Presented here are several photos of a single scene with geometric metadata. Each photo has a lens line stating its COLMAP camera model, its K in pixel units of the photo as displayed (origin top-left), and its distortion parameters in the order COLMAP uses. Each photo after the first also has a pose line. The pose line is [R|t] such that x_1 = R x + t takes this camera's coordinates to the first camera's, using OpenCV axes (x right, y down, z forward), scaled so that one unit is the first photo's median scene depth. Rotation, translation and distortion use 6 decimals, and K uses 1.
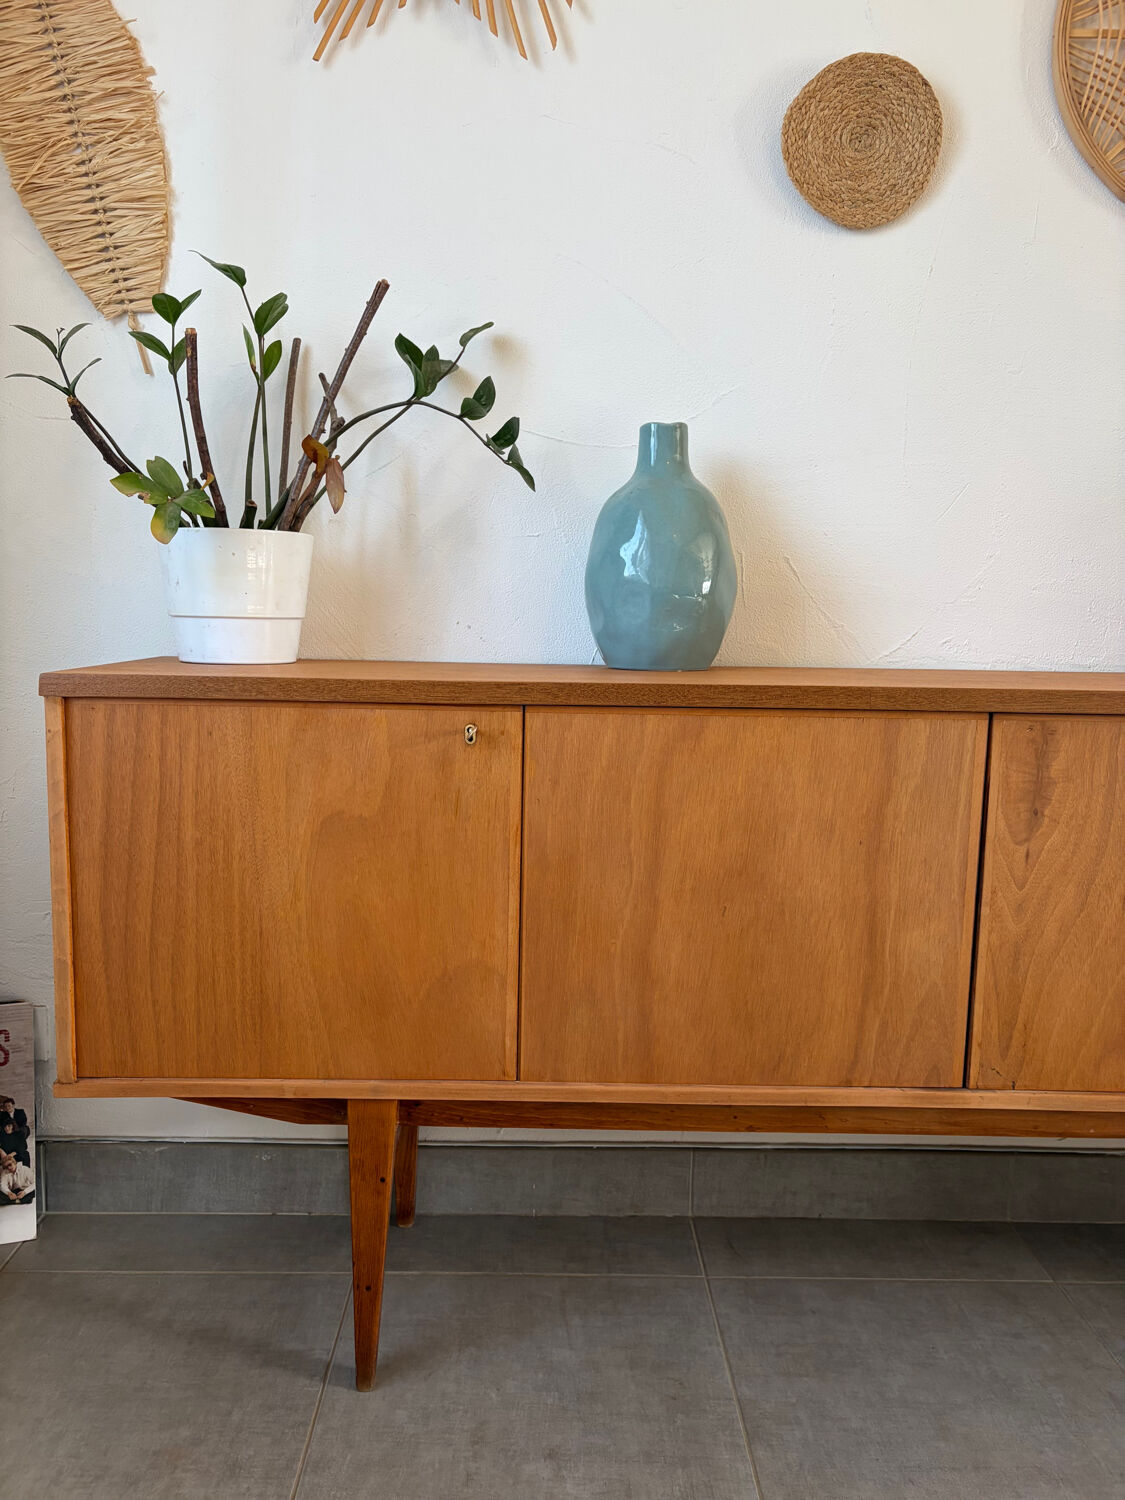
lens RADIAL K [[1149.4, 0, 556.5], [0, 1149.4, 752.8], [0, 0, 1]] dist [0.043272, -0.047976]
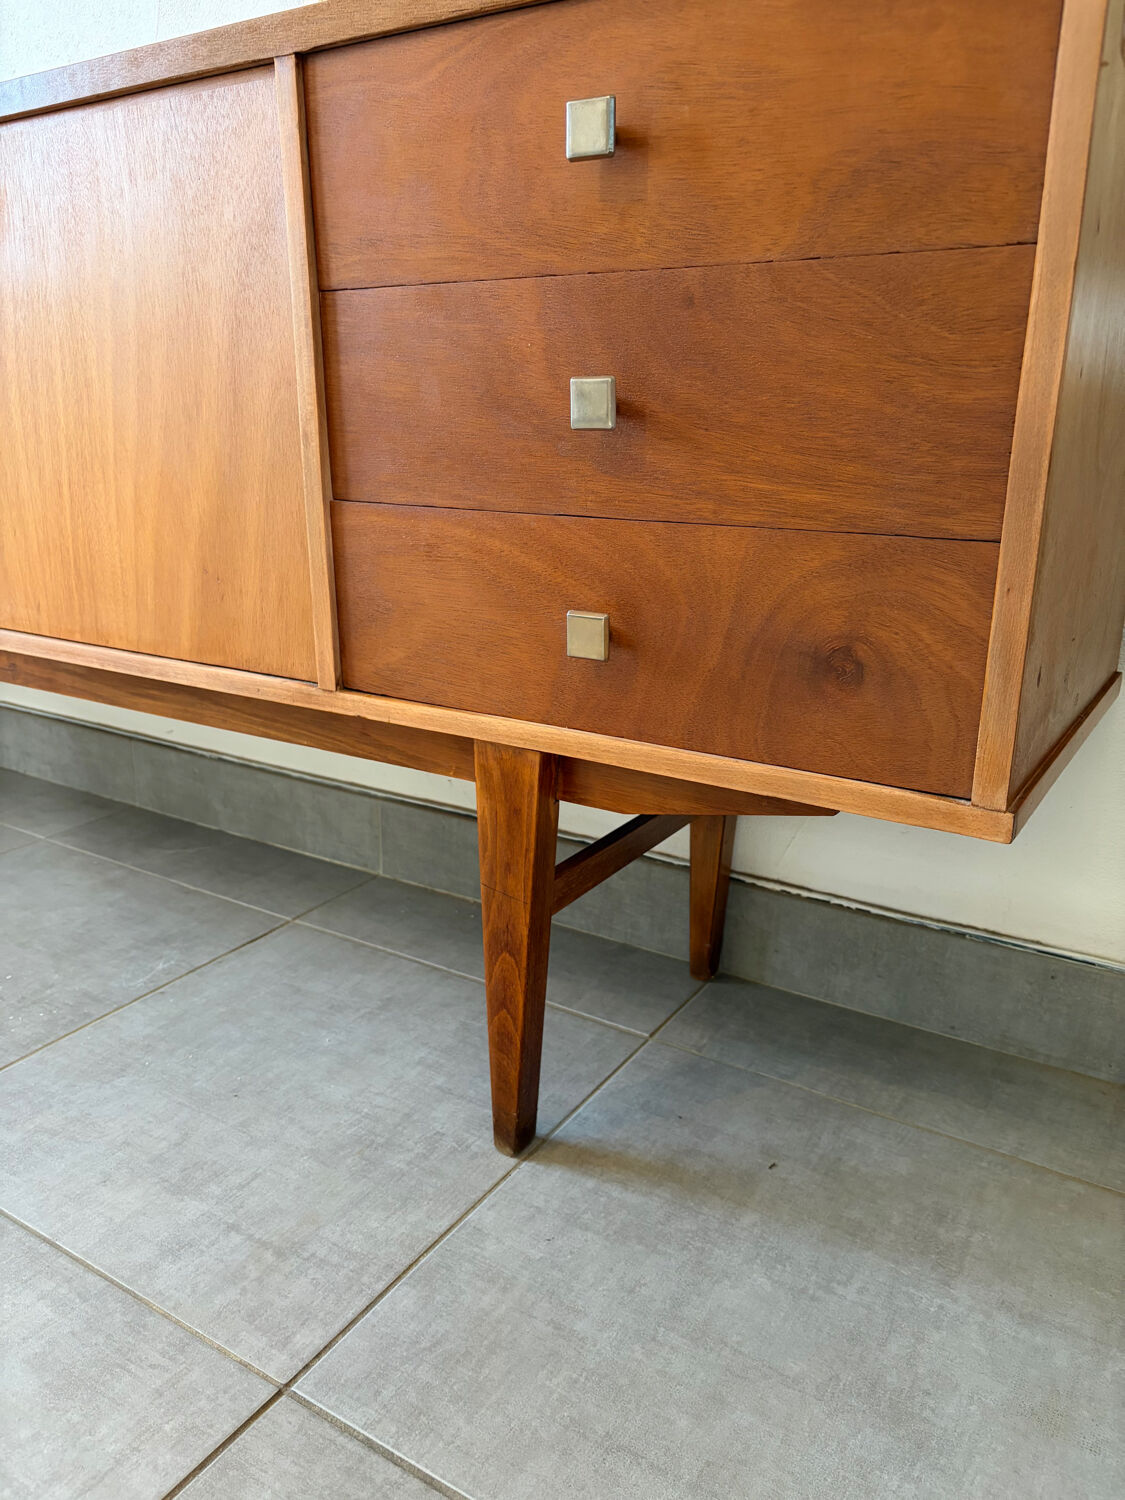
lens RADIAL K [[1149.4, 0, 555.4], [0, 1149.4, 752.5], [0, 0, 1]] dist [0.043272, -0.047976]
pose [[0.828988, 0.146139, -0.539835, 1.631674], [-0.054094, 0.981683, 0.182682, 0.209984], [0.556644, -0.122239, 0.821709, 0.516922]]
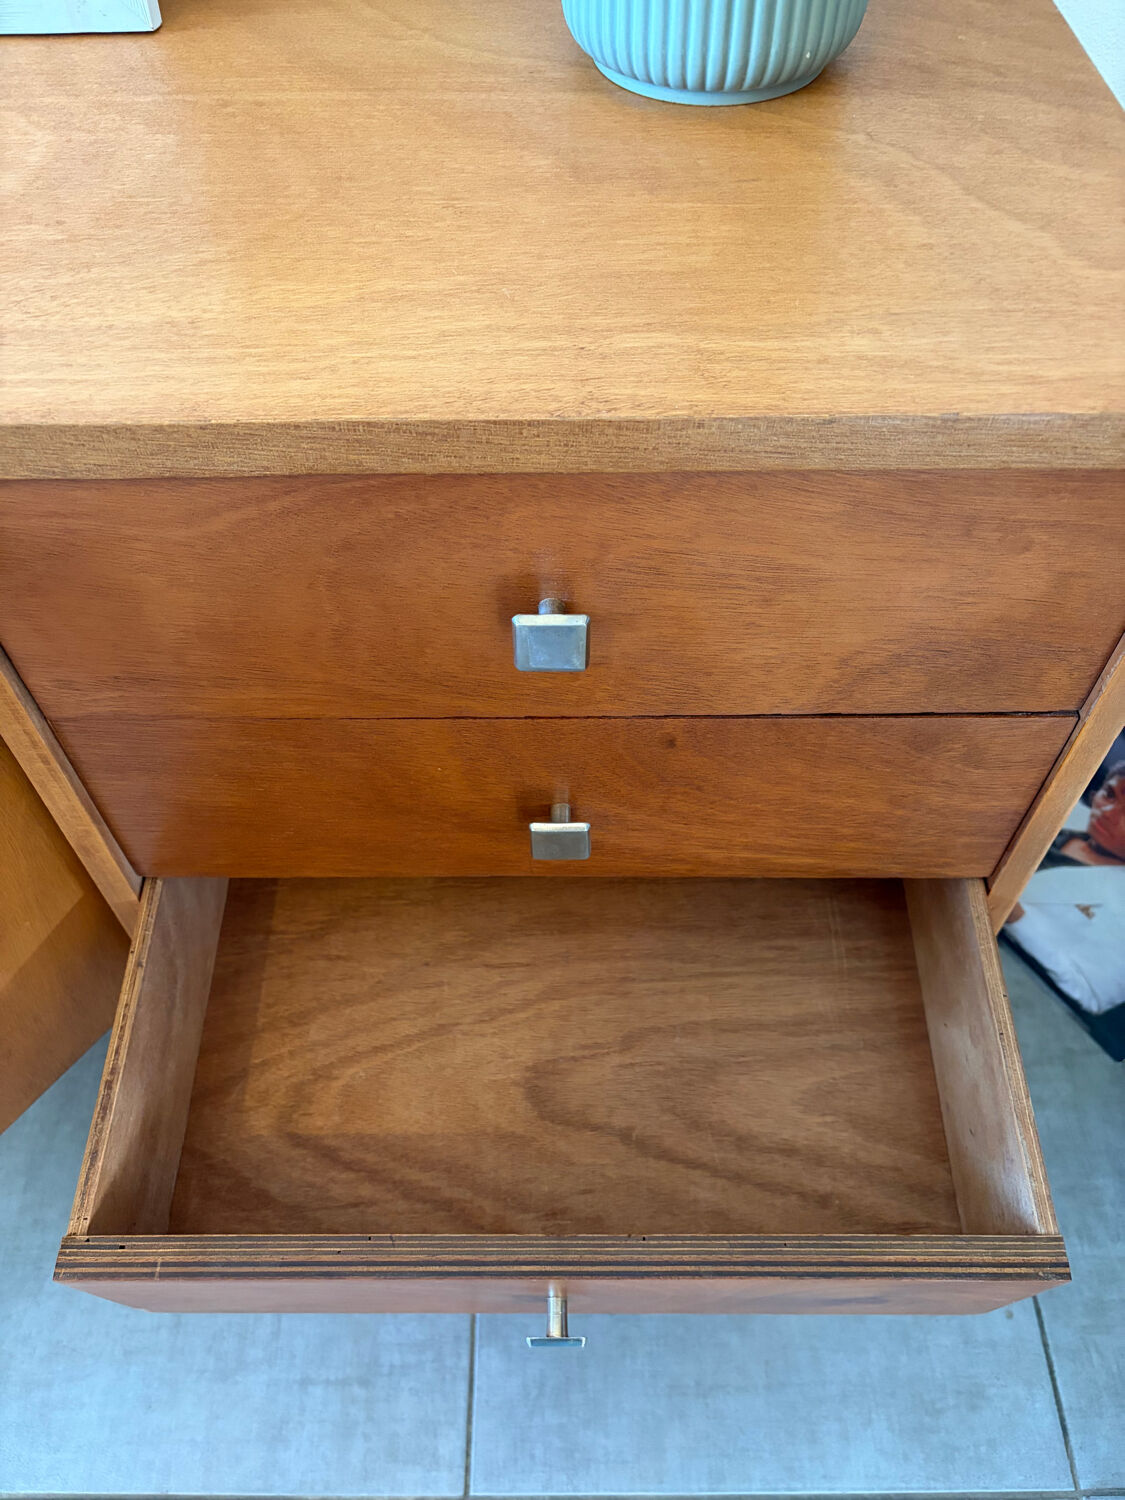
lens RADIAL K [[1149.4, 0, 558.4], [0, 1149.4, 760.1], [0, 0, 1]] dist [0.043272, -0.047976]
pose [[0.999293, -0.004818, -0.037273, 1.351171], [0.029928, 0.701920, 0.711627, -0.189963], [0.022734, -0.712240, 0.701568, 0.693272]]
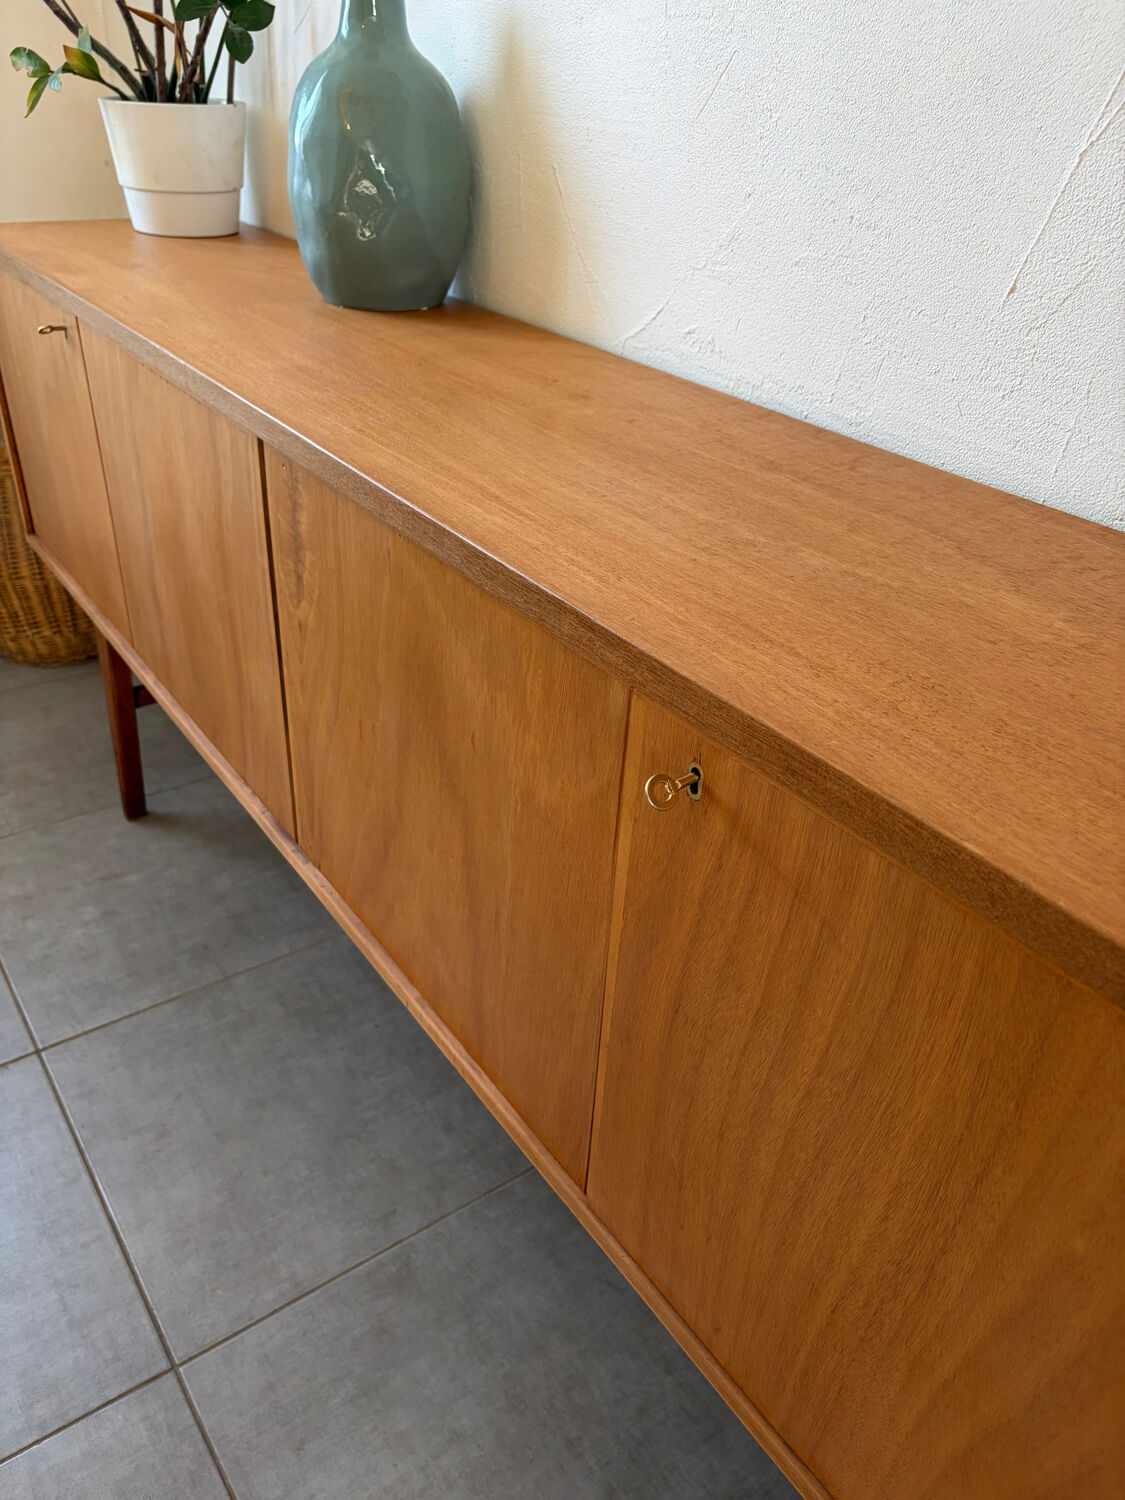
lens RADIAL K [[1149.4, 0, 548.5], [0, 1149.4, 760.2], [0, 0, 1]] dist [0.043272, -0.047976]
pose [[0.562710, 0.444213, -0.697160, 1.077890], [-0.141211, 0.882609, 0.448399, -0.206865], [0.814504, -0.153872, 0.559380, 0.667759]]
